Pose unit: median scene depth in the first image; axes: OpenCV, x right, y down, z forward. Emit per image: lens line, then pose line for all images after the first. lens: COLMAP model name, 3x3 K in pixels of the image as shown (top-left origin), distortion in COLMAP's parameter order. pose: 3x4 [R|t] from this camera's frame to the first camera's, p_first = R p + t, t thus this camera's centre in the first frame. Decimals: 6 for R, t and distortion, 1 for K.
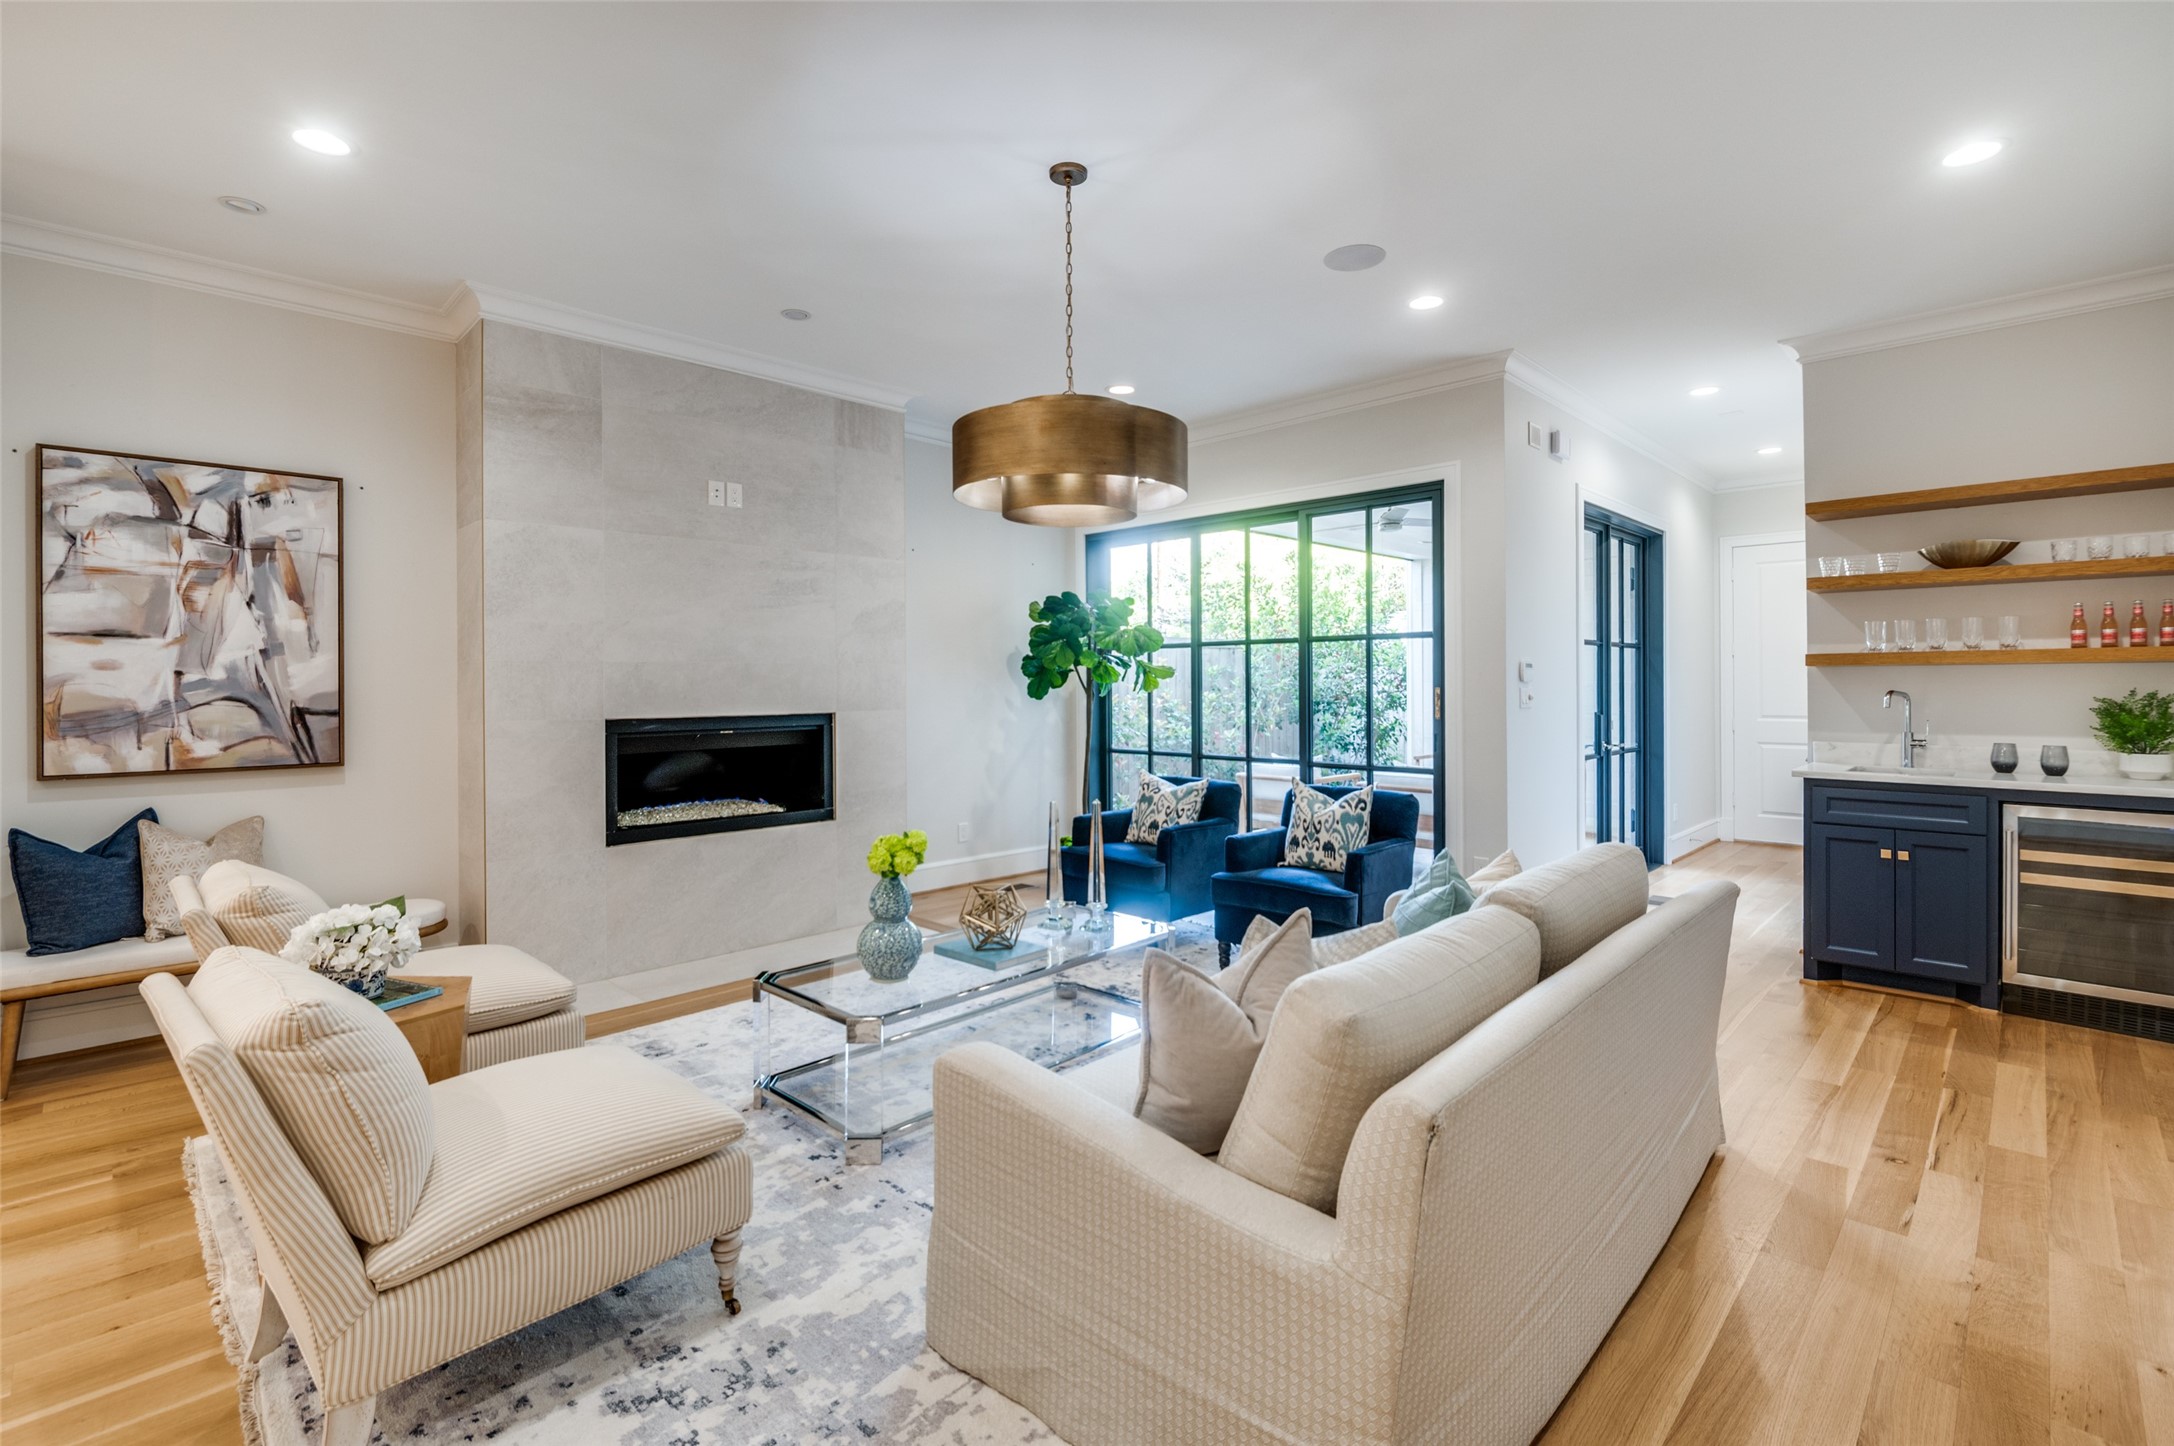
lens RADIAL K [[977.6, 0, 1088.0], [0, 977.6, 693.5], [0, 0, 1]] dist [-0.003278, -0.008246]
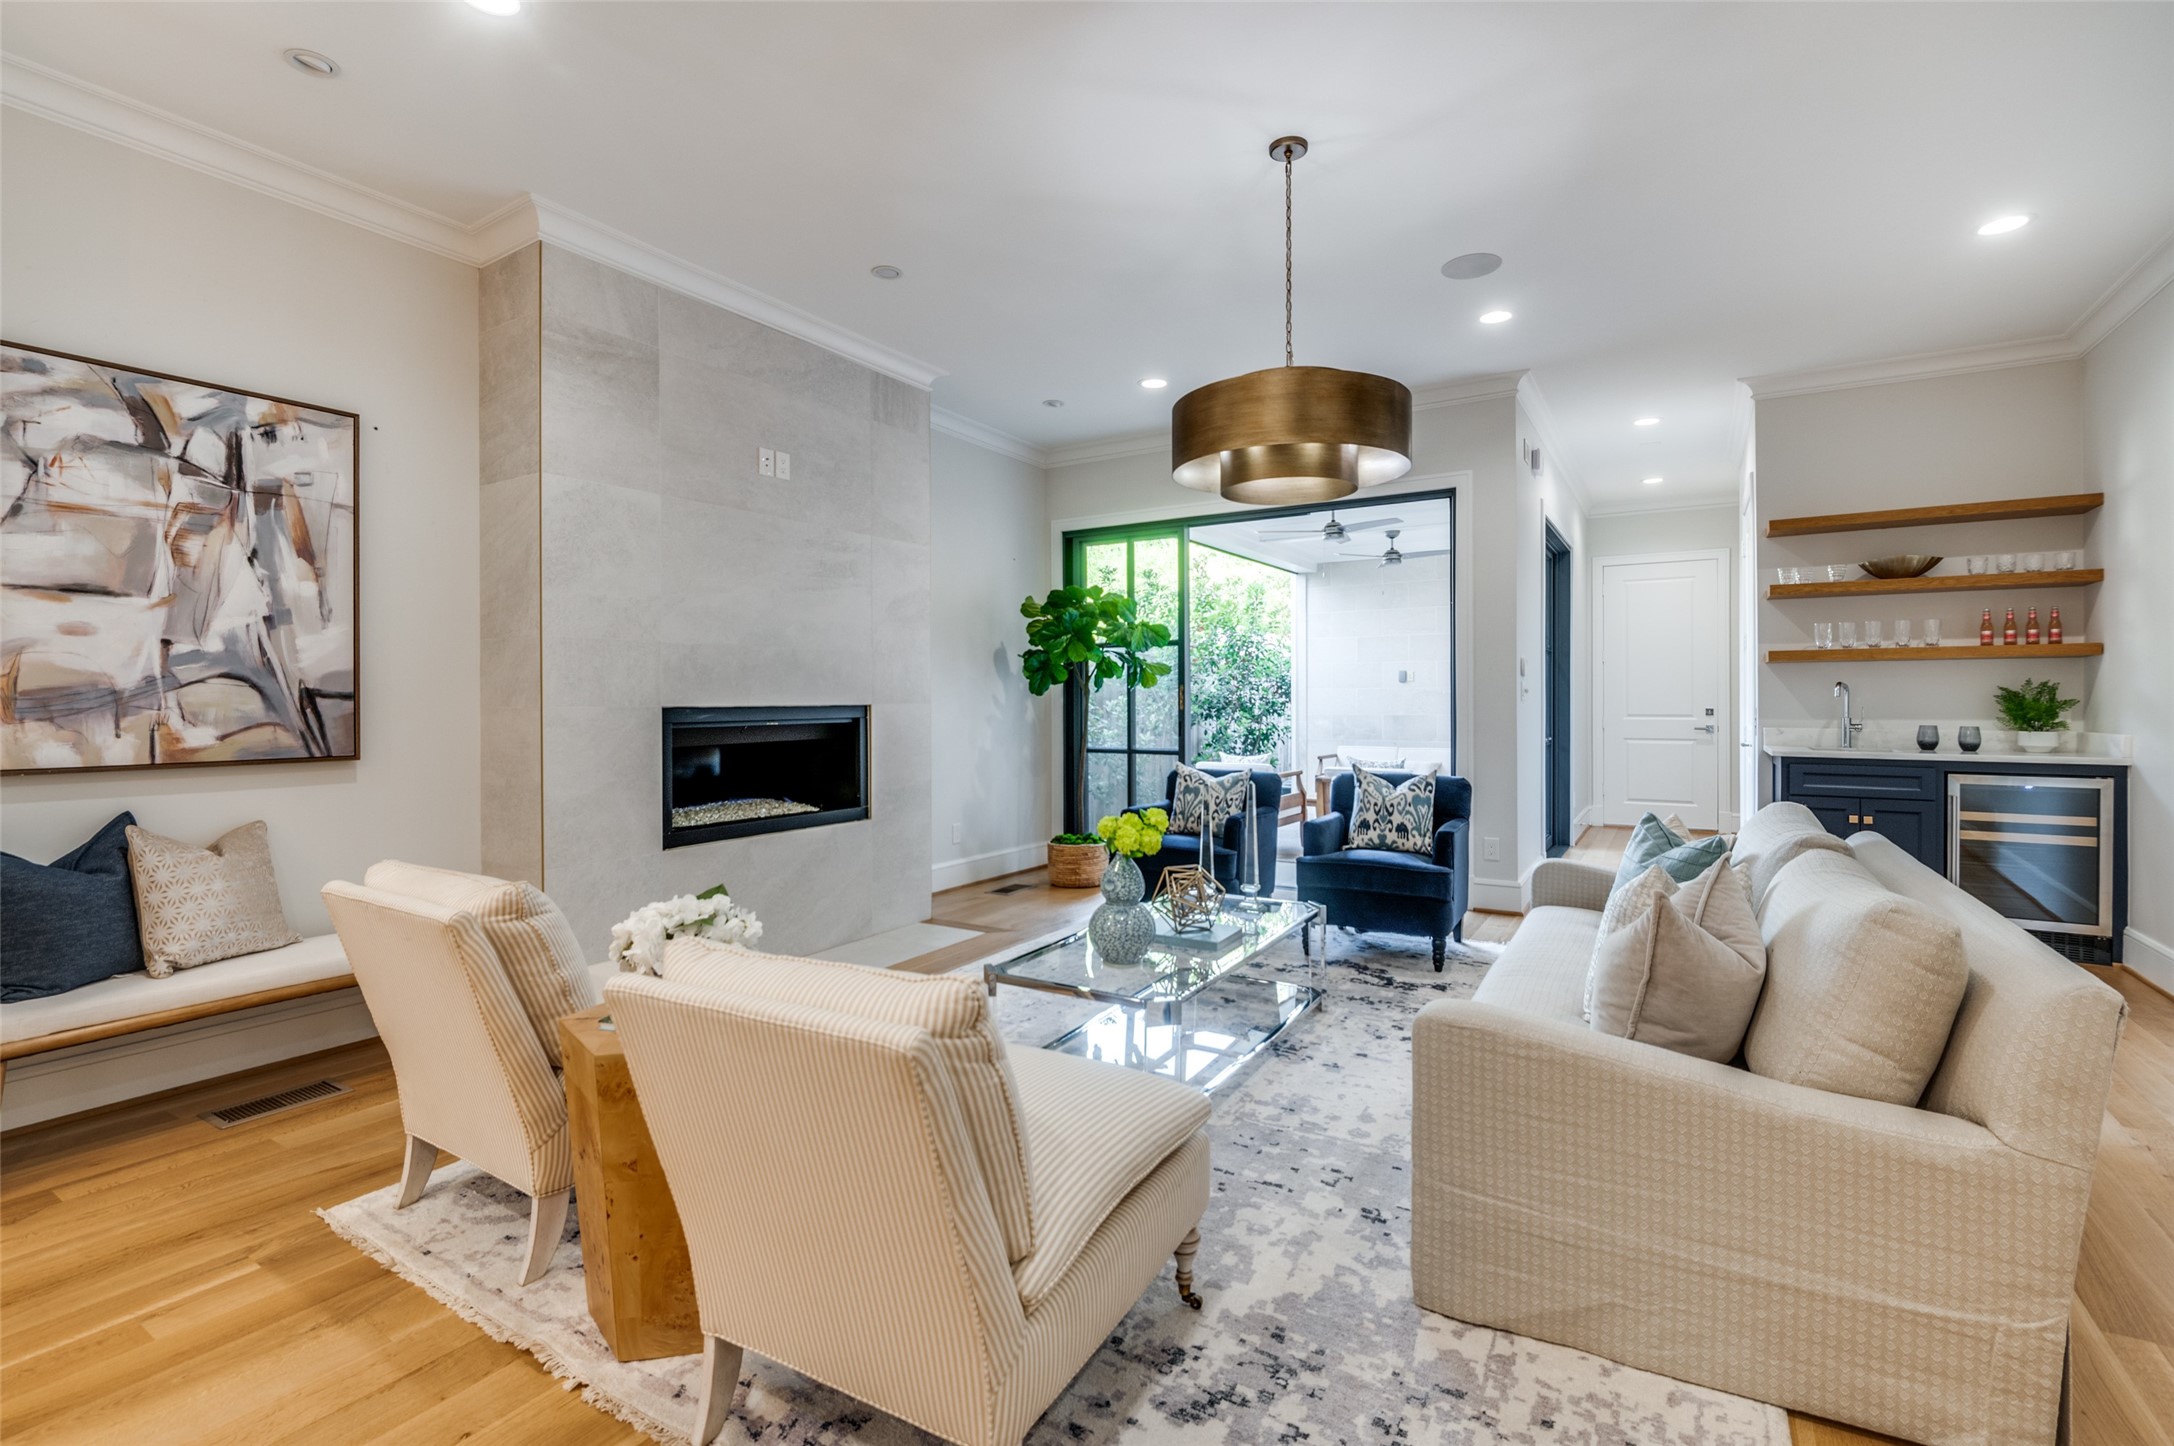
lens RADIAL K [[968.9, 0, 1080.4], [0, 968.9, 712.9], [0, 0, 1]] dist [-0.004776, -0.007430]
pose [[0.976870, -0.001131, 0.213833, -0.357139], [0.000593, 0.999996, 0.002582, 0.034198], [-0.213835, -0.002395, 0.976867, 0.064301]]
